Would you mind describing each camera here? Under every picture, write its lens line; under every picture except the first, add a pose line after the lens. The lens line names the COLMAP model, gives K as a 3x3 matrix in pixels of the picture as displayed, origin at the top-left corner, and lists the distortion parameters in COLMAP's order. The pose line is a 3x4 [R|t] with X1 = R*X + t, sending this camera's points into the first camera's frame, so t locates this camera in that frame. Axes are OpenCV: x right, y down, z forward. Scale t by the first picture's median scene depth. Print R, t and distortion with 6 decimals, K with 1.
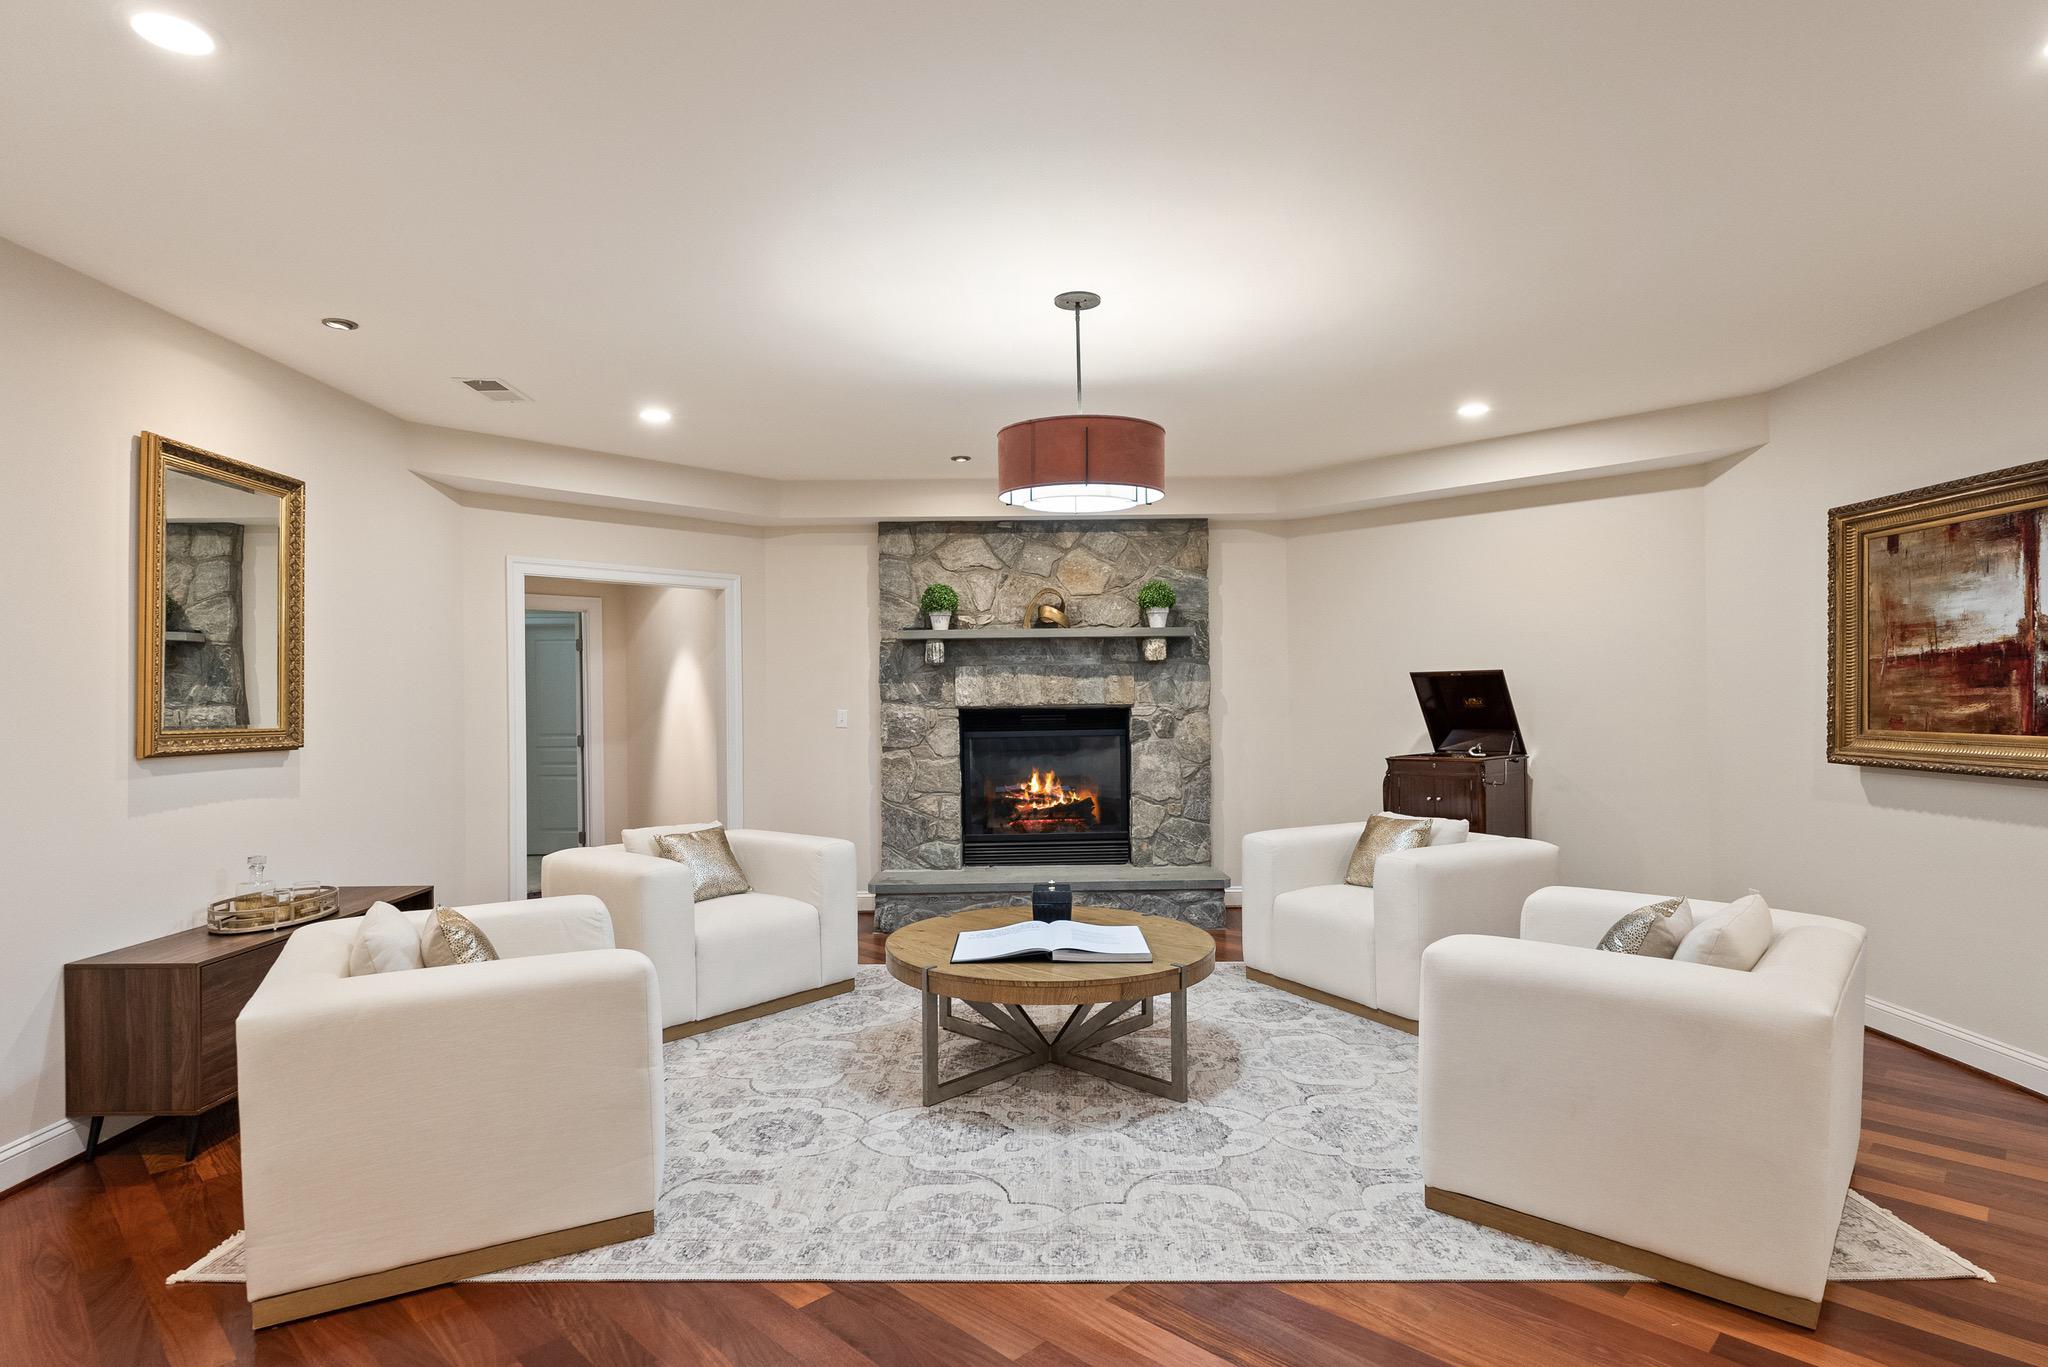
lens RADIAL K [[1098.9, 0, 1023.2], [0, 1098.9, 682.8], [0, 0, 1]] dist [-0.003616, 0.000771]
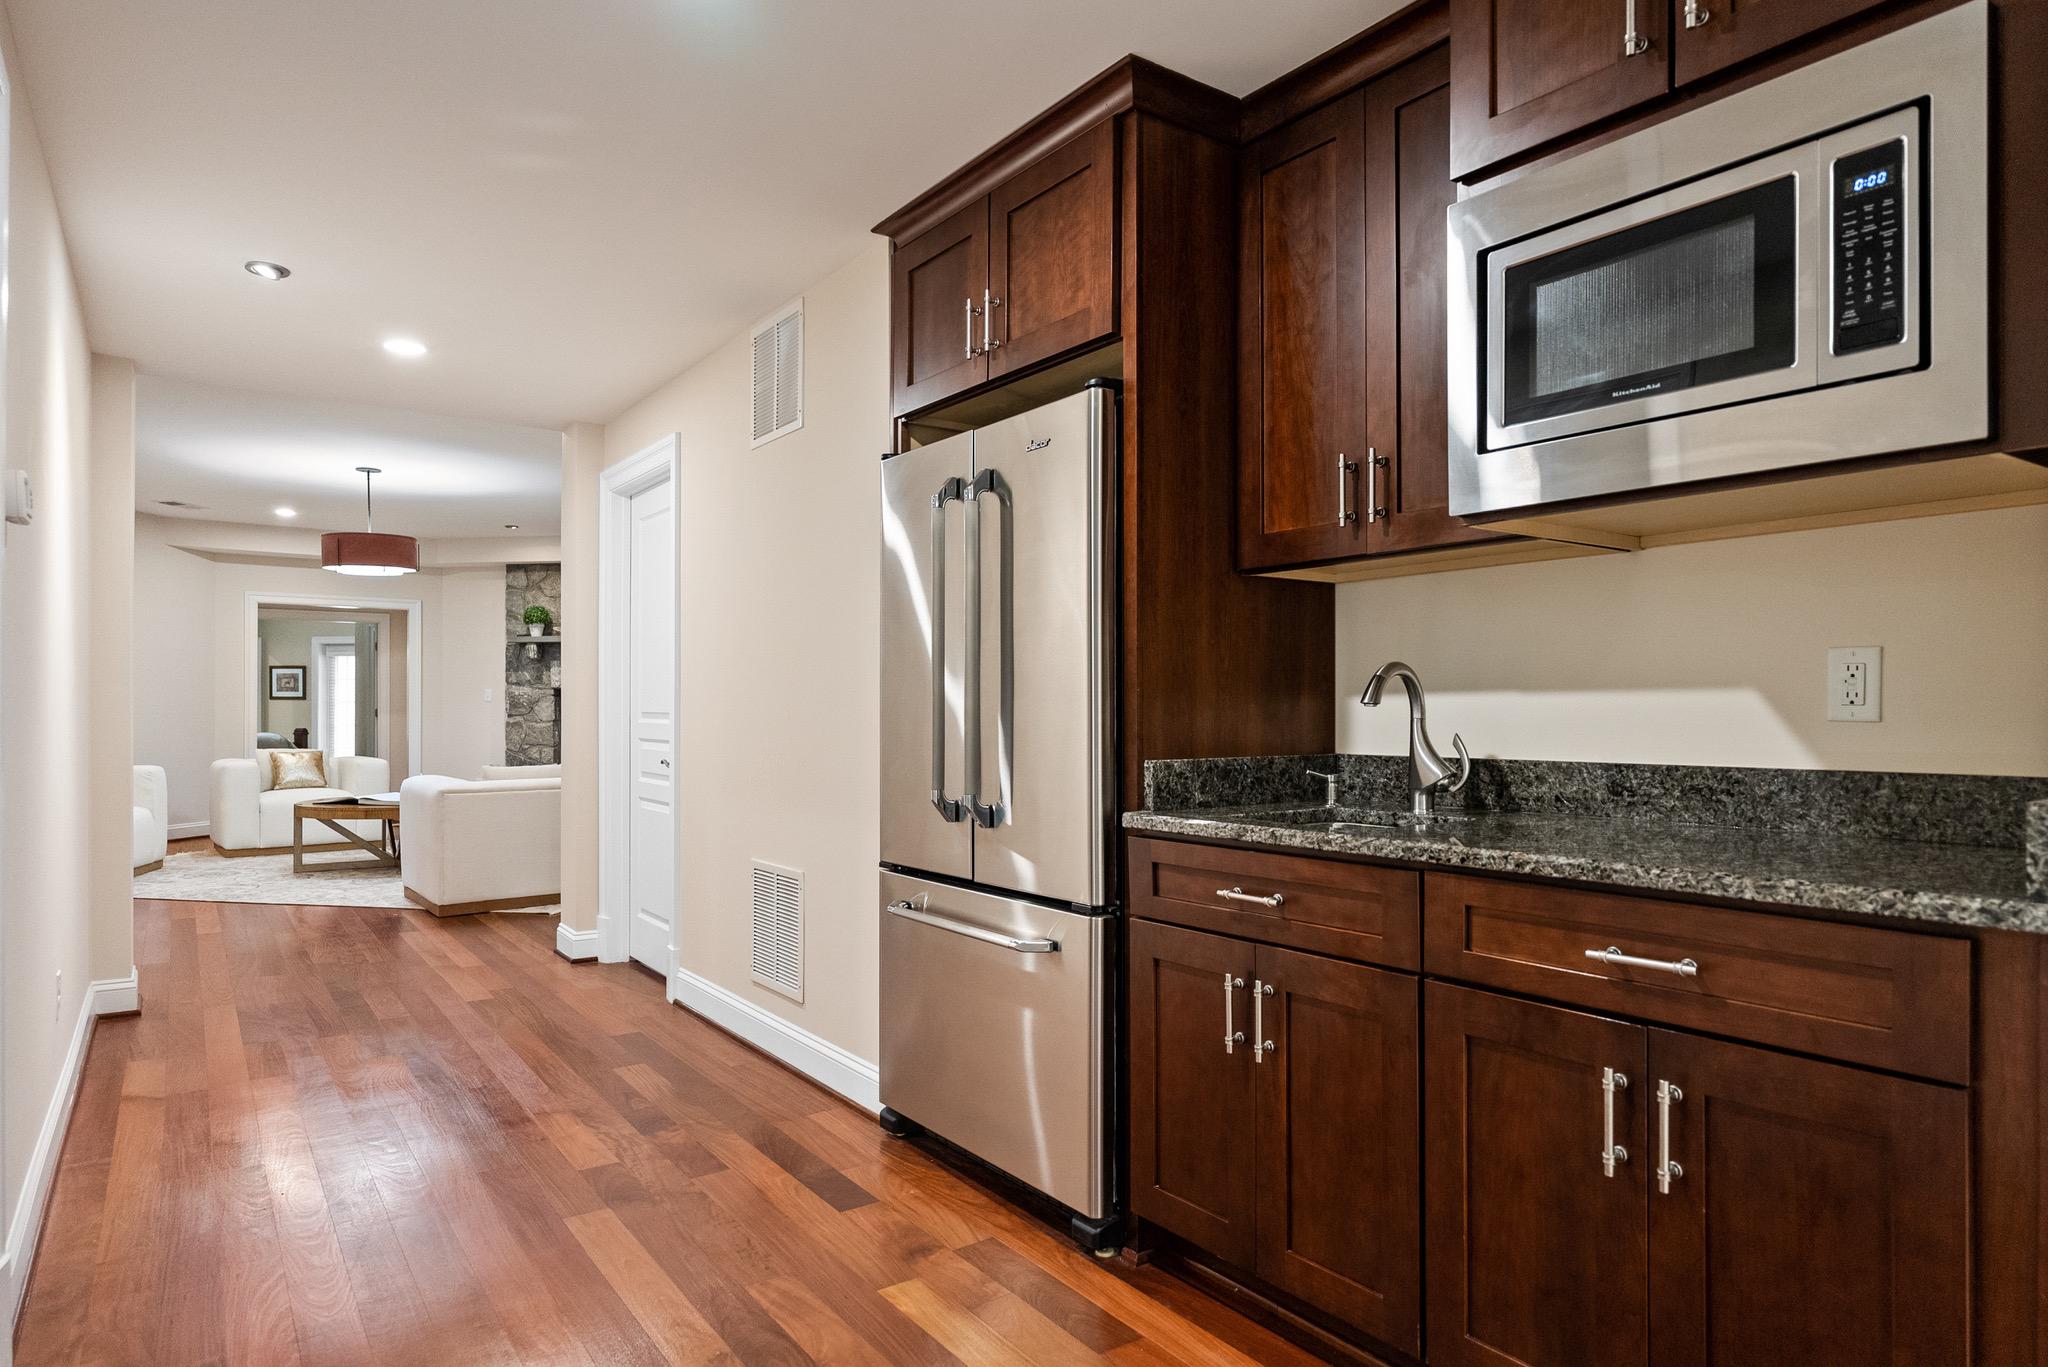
lens RADIAL K [[1175.9, 0, 1025.0], [0, 1175.9, 687.6], [0, 0, 1]] dist [0.001670, 0.000180]
pose [[0.985443, 0.011378, -0.169624, 0.843298], [-0.011734, 0.999931, -0.001098, 0.015613], [0.169600, 0.003072, 0.985508, -0.464982]]
